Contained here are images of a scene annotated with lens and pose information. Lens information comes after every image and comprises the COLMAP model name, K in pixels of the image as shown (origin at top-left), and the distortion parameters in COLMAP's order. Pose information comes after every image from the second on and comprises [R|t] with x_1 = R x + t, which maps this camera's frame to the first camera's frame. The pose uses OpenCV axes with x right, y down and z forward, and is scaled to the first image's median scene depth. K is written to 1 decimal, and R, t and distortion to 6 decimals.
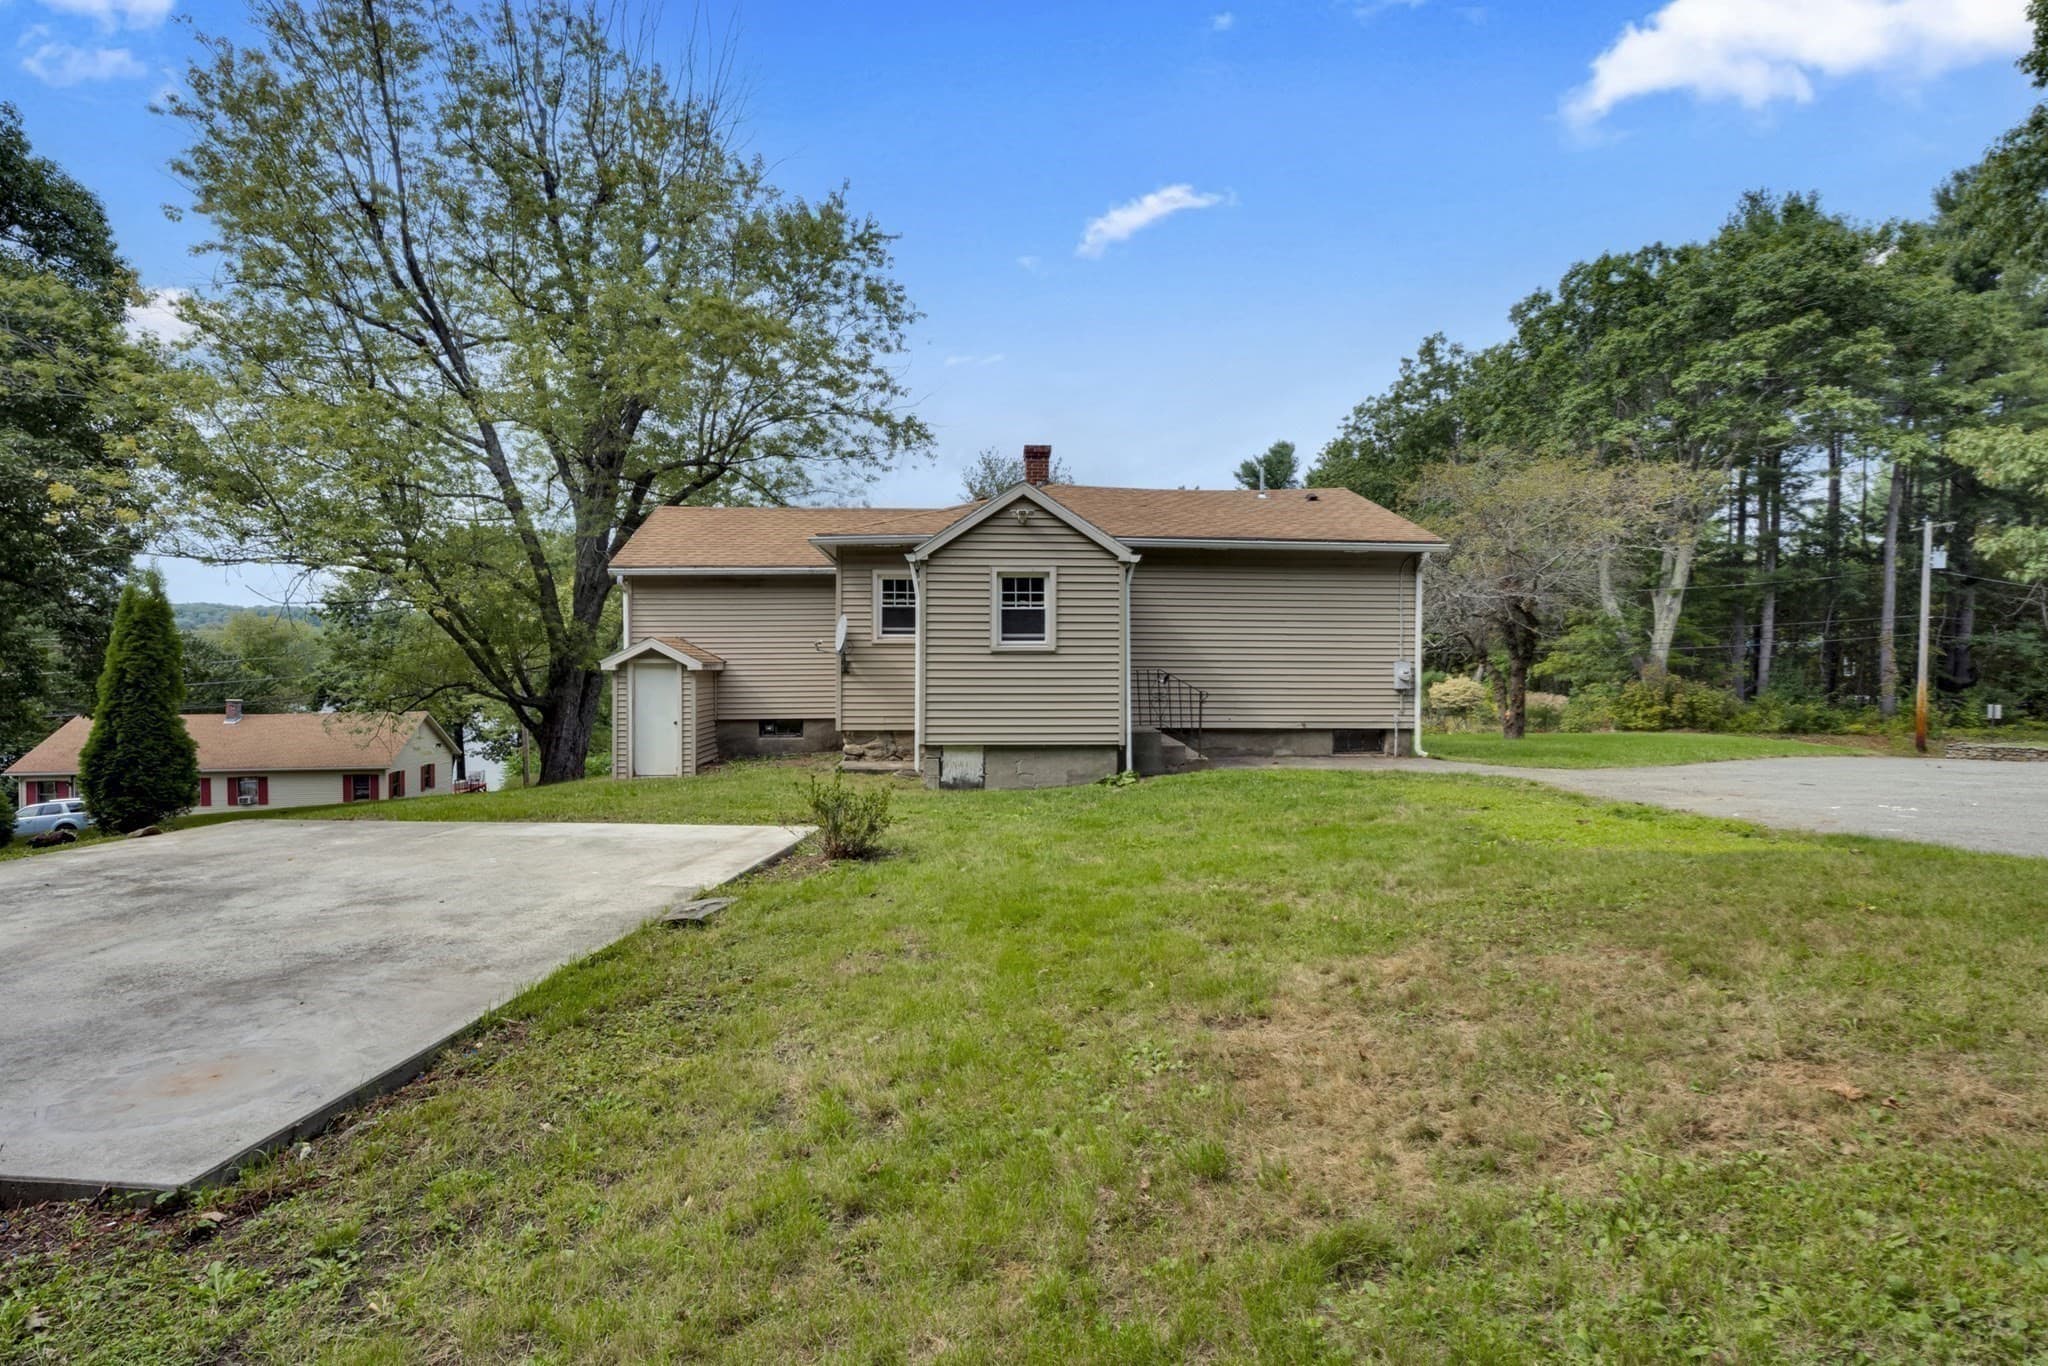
lens RADIAL K [[920.1, 0, 1023.7], [0, 920.1, 680.3], [0, 0, 1]] dist [0.011339, -0.000104]
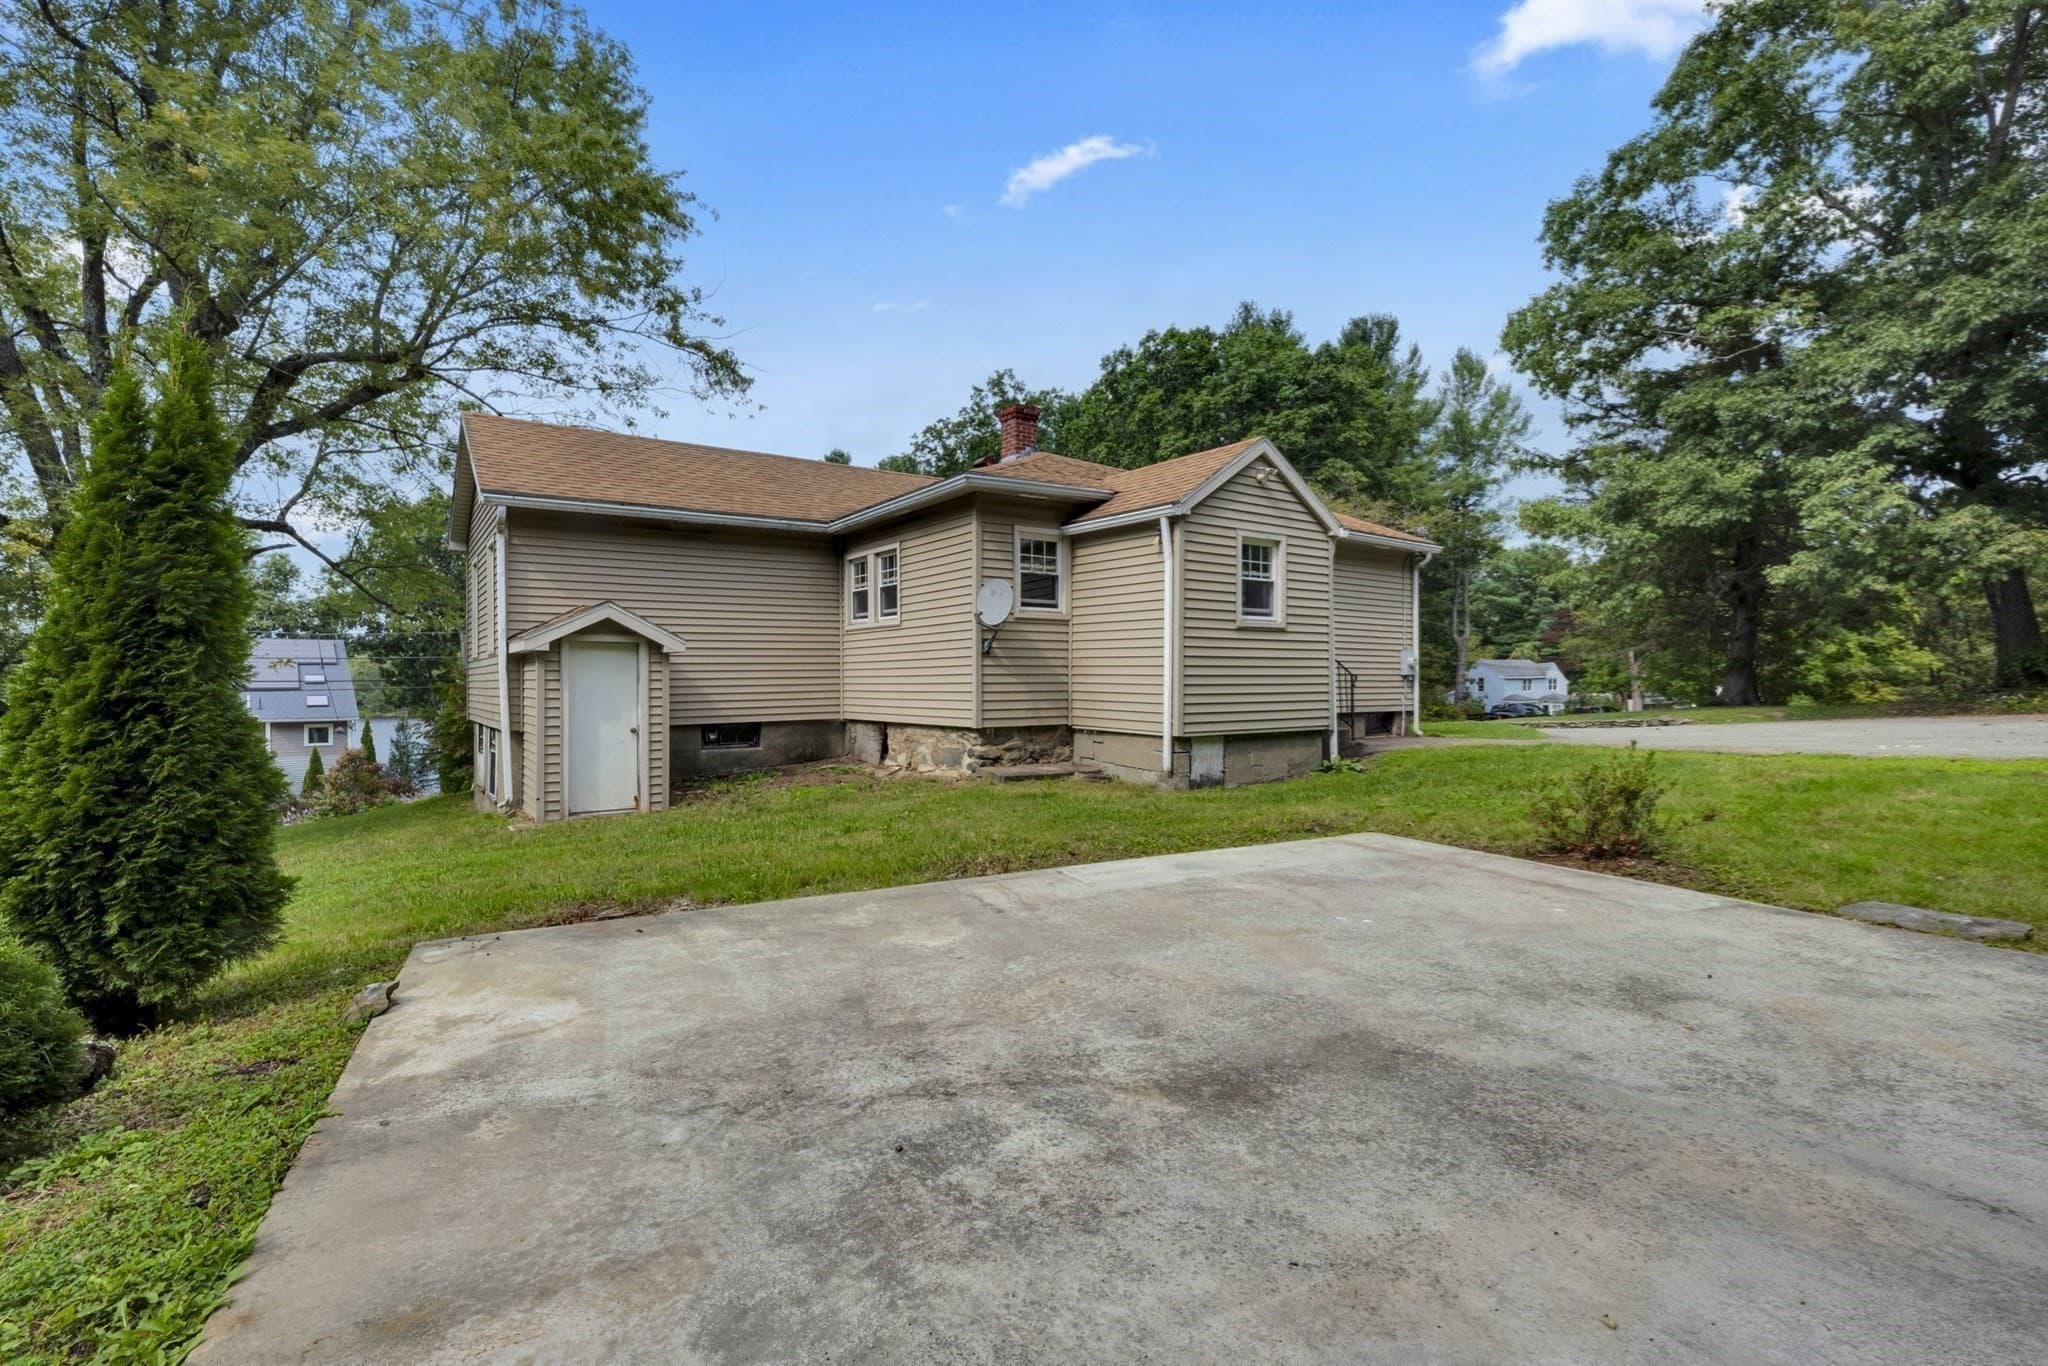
lens RADIAL K [[920.1, 0, 1024.0], [0, 920.1, 683.1], [0, 0, 1]] dist [0.011339, -0.000104]
pose [[0.848924, -0.005248, 0.528489, -0.496816], [0.009978, 0.999932, -0.006098, 0.018582], [-0.528421, 0.010450, 0.848918, 0.275070]]
